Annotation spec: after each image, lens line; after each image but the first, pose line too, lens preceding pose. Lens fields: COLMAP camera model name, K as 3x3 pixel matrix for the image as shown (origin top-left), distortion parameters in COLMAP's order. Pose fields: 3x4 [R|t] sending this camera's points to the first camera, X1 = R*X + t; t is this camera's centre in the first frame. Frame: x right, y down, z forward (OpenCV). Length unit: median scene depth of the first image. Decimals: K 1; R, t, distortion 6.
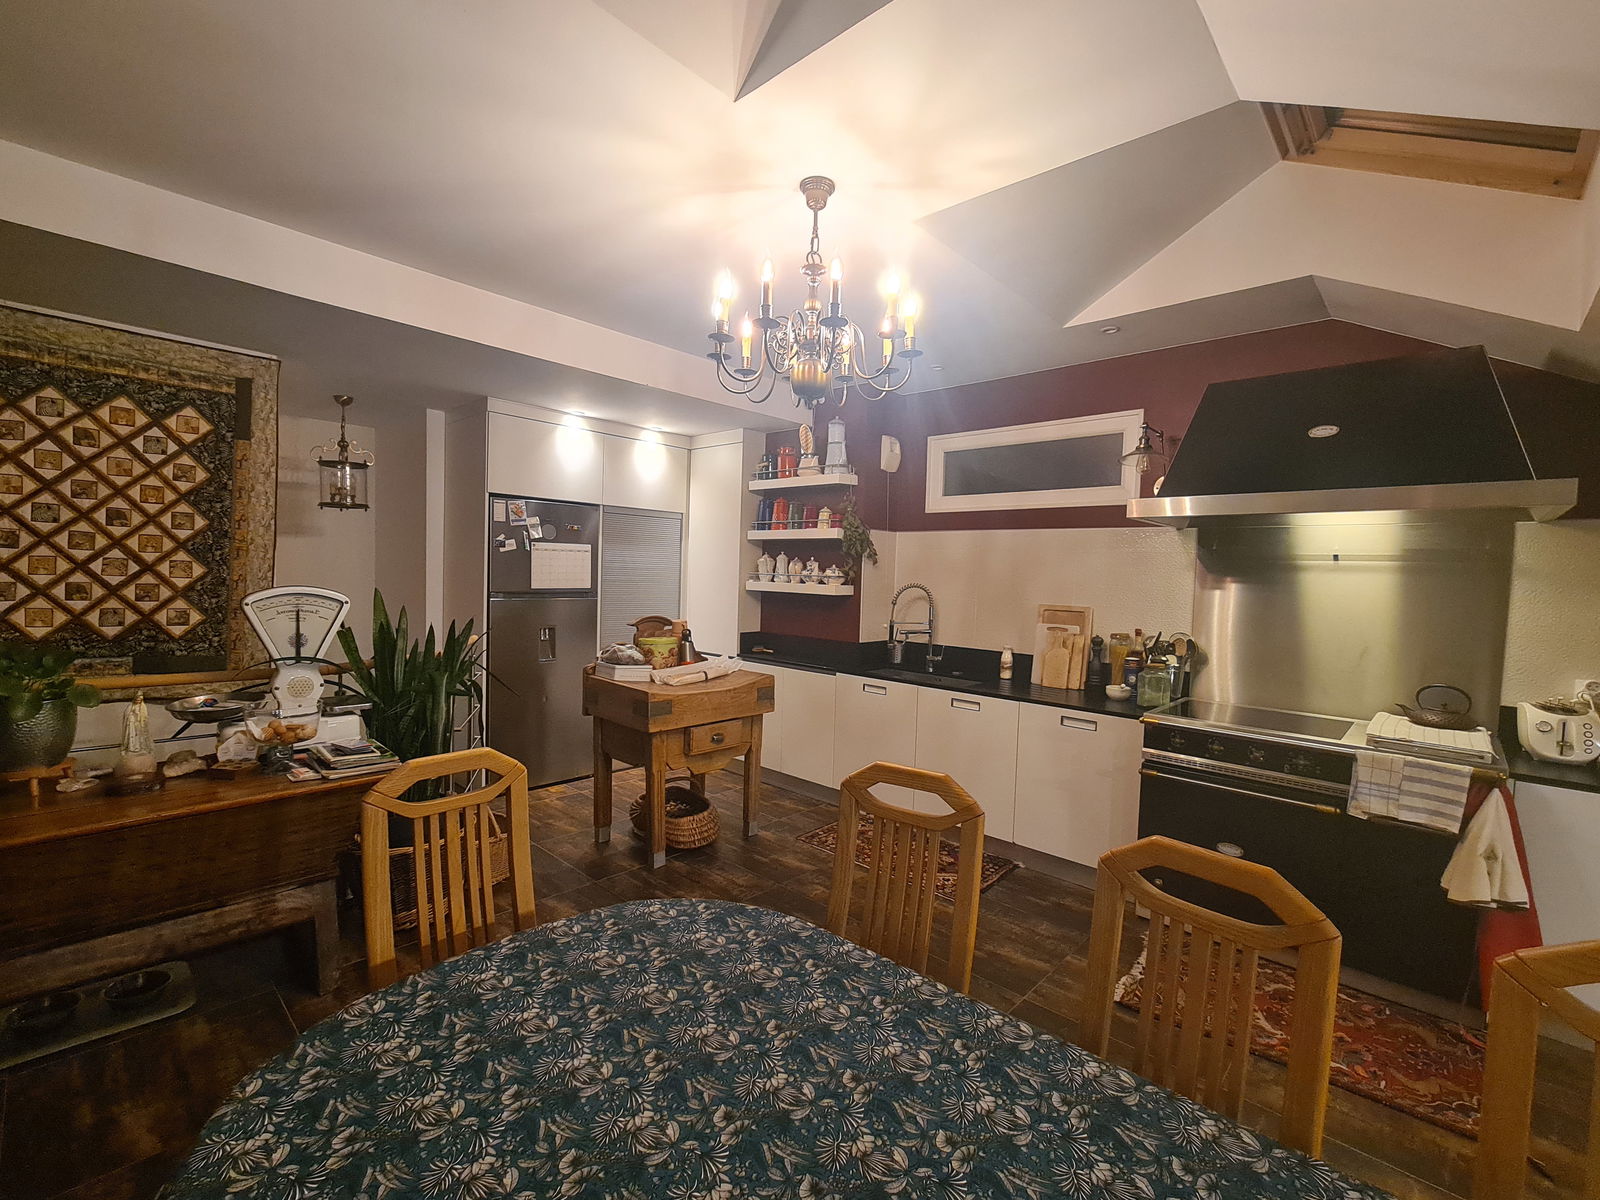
lens RADIAL K [[647.1, 0, 802.9], [0, 647.1, 613.9], [0, 0, 1]] dist [-0.001585, 0.000028]
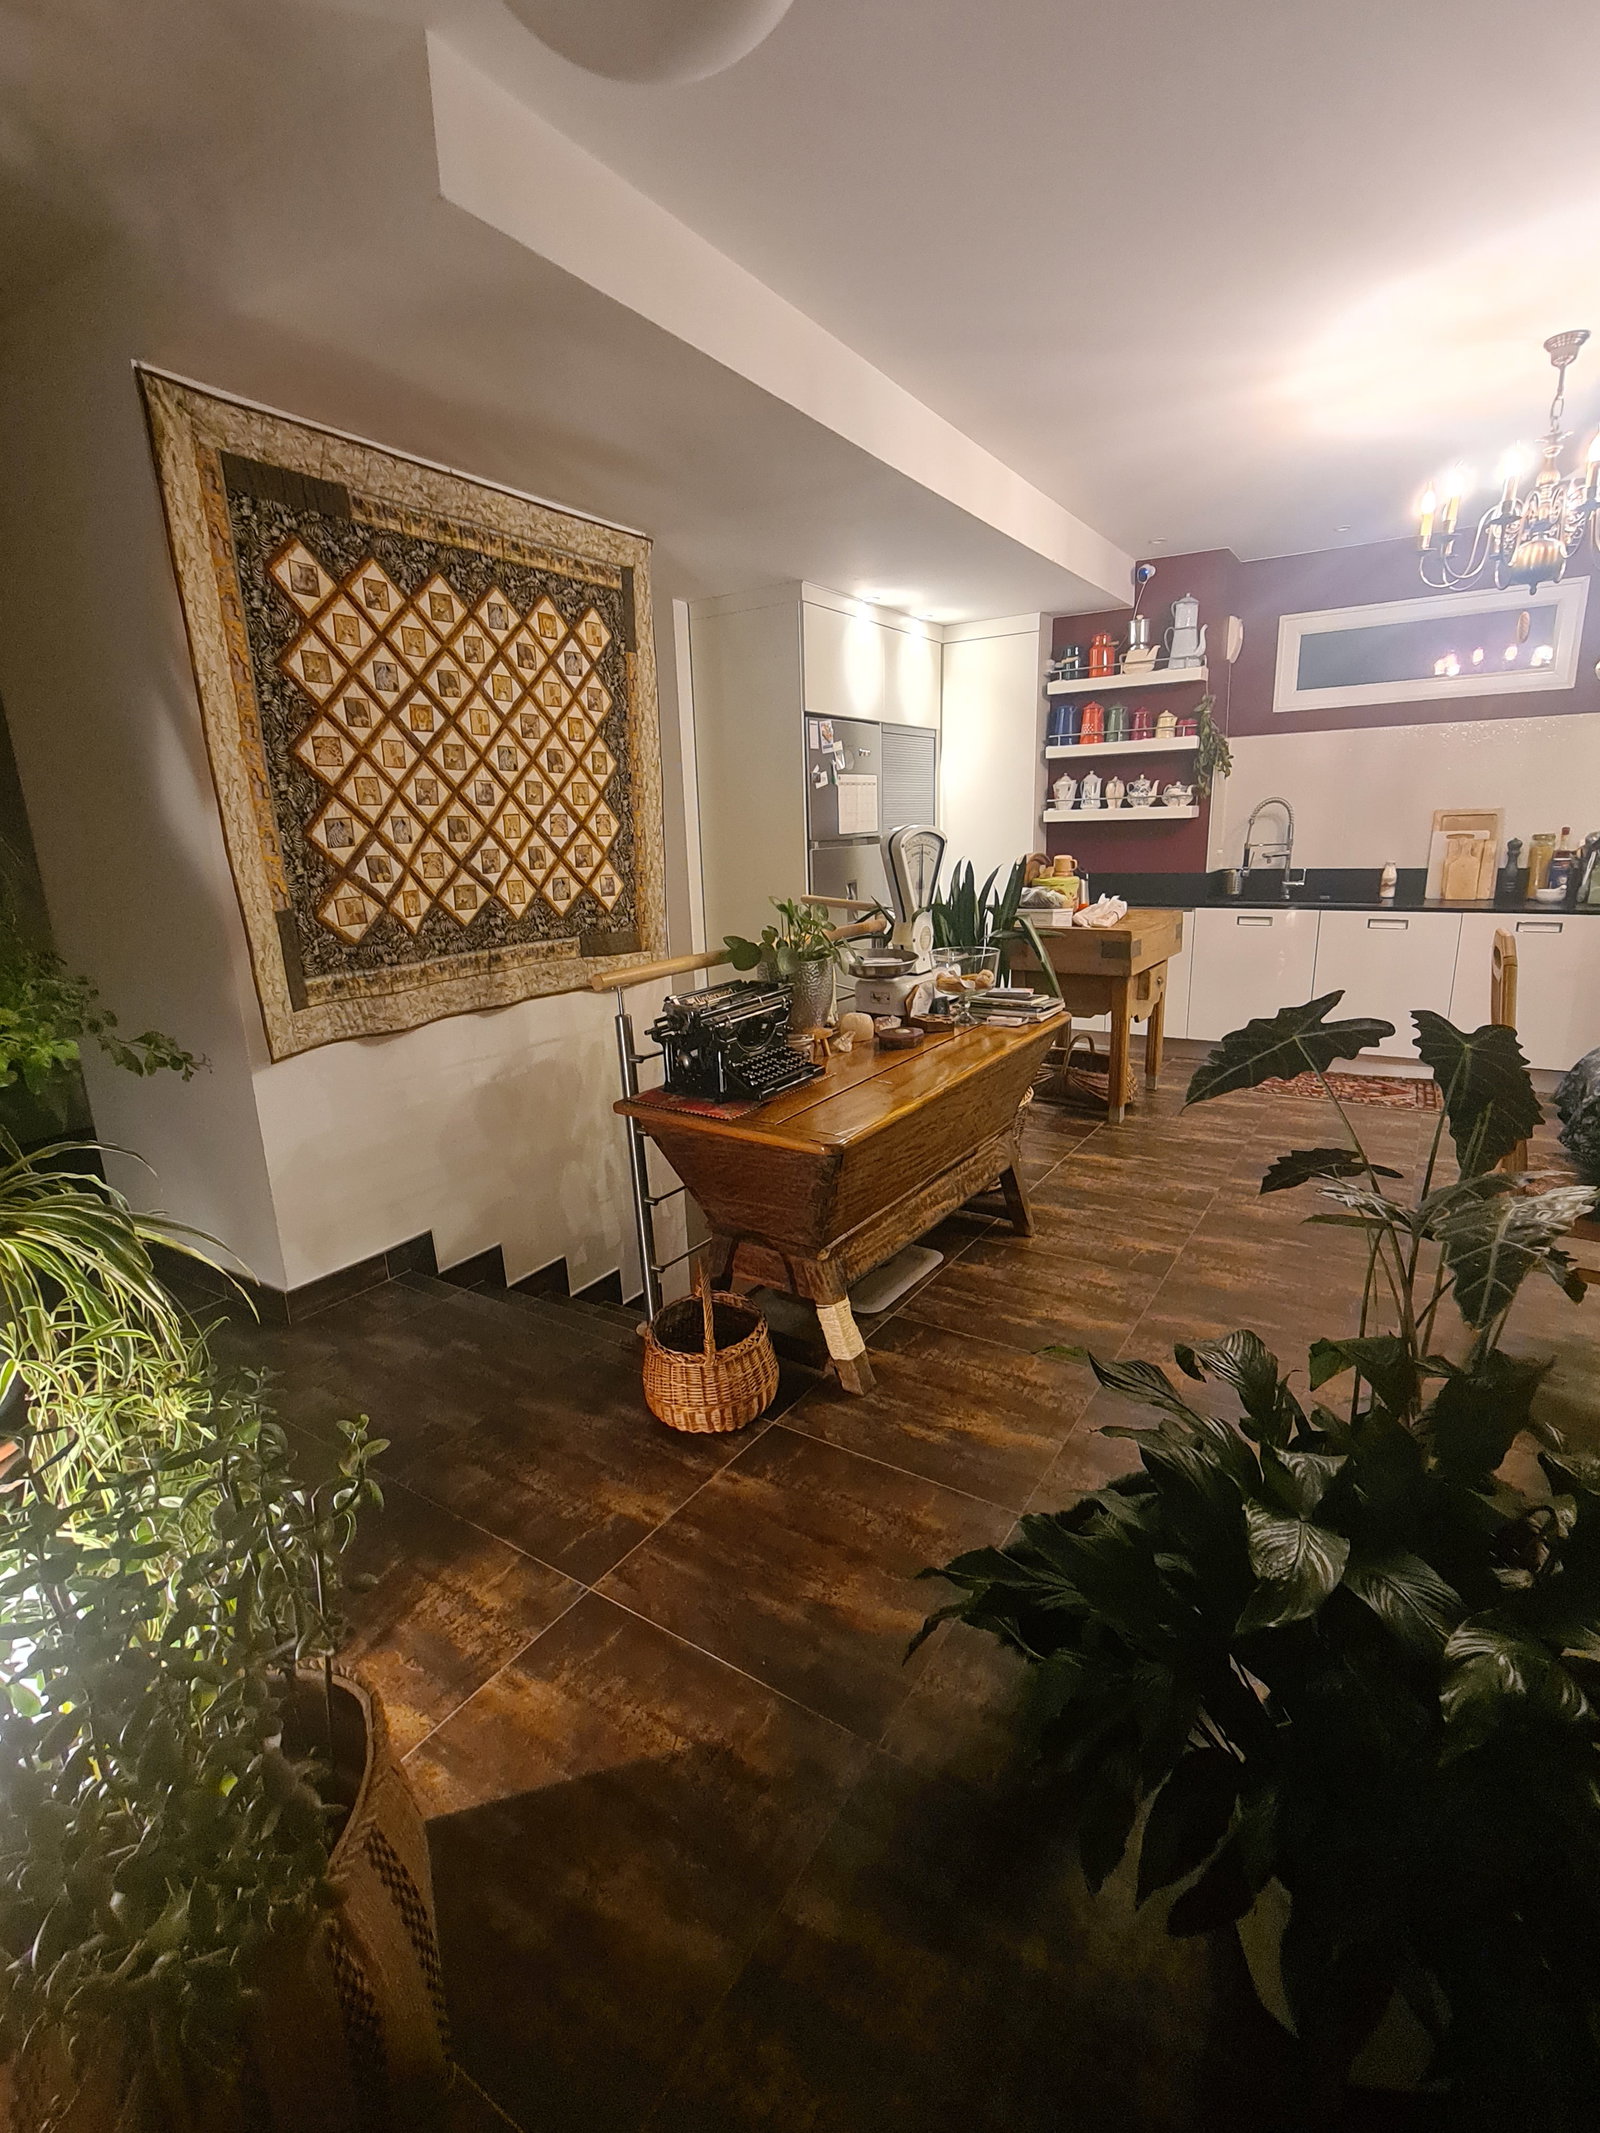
lens RADIAL K [[887.8, 0, 796.3], [0, 887.8, 1046.9], [0, 0, 1]] dist [-0.003710, 0.000266]
pose [[0.985663, -0.100834, 0.135278, -0.734008], [0.074161, 0.979088, 0.189440, 0.008157], [-0.151551, -0.176692, 0.972529, -0.133871]]
